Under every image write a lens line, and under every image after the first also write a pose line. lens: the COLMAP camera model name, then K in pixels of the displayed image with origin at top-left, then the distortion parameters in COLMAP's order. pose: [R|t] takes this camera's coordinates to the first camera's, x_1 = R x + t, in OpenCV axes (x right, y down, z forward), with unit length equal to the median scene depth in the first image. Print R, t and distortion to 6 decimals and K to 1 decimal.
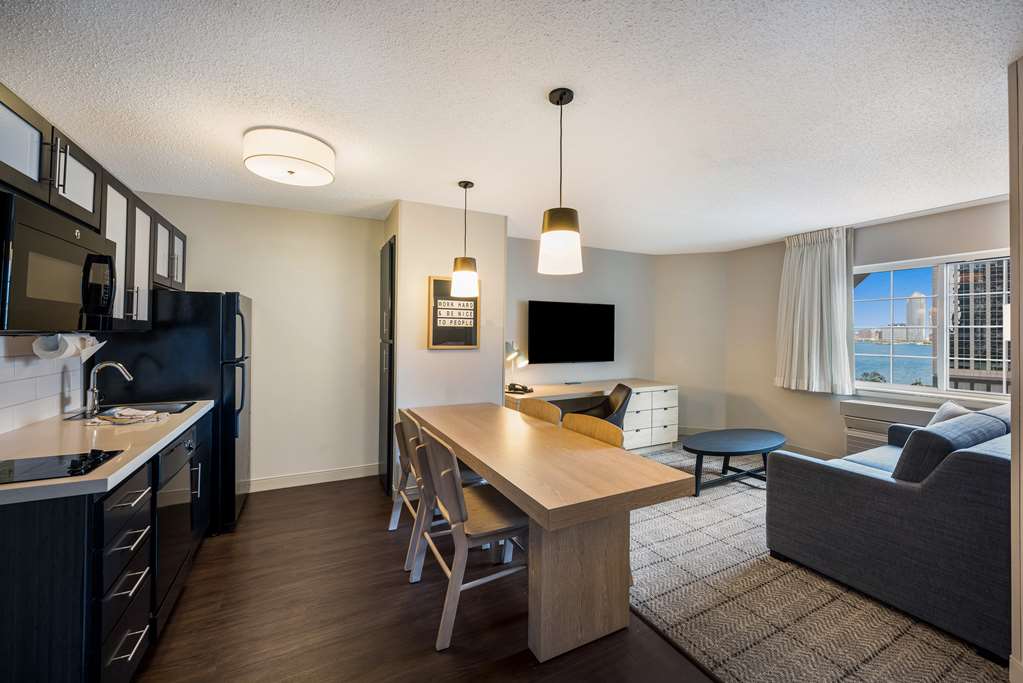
lens RADIAL K [[410.5, 0, 514.5], [0, 410.5, 336.1], [0, 0, 1]] dist [0.009817, 0.000275]
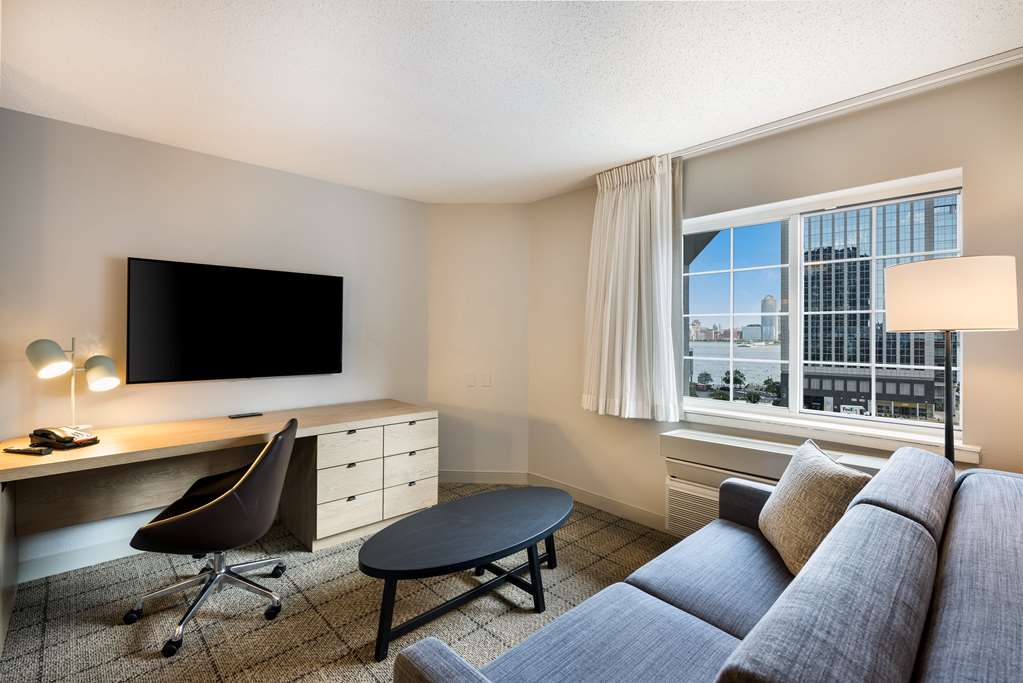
lens RADIAL K [[450.8, 0, 509.2], [0, 450.8, 340.8], [0, 0, 1]] dist [0.003399, -0.000095]
pose [[0.969428, -0.002282, 0.245364, 0.379405], [-0.000263, 0.999947, 0.010339, 0.010554], [-0.245374, -0.010088, 0.969376, 0.378620]]
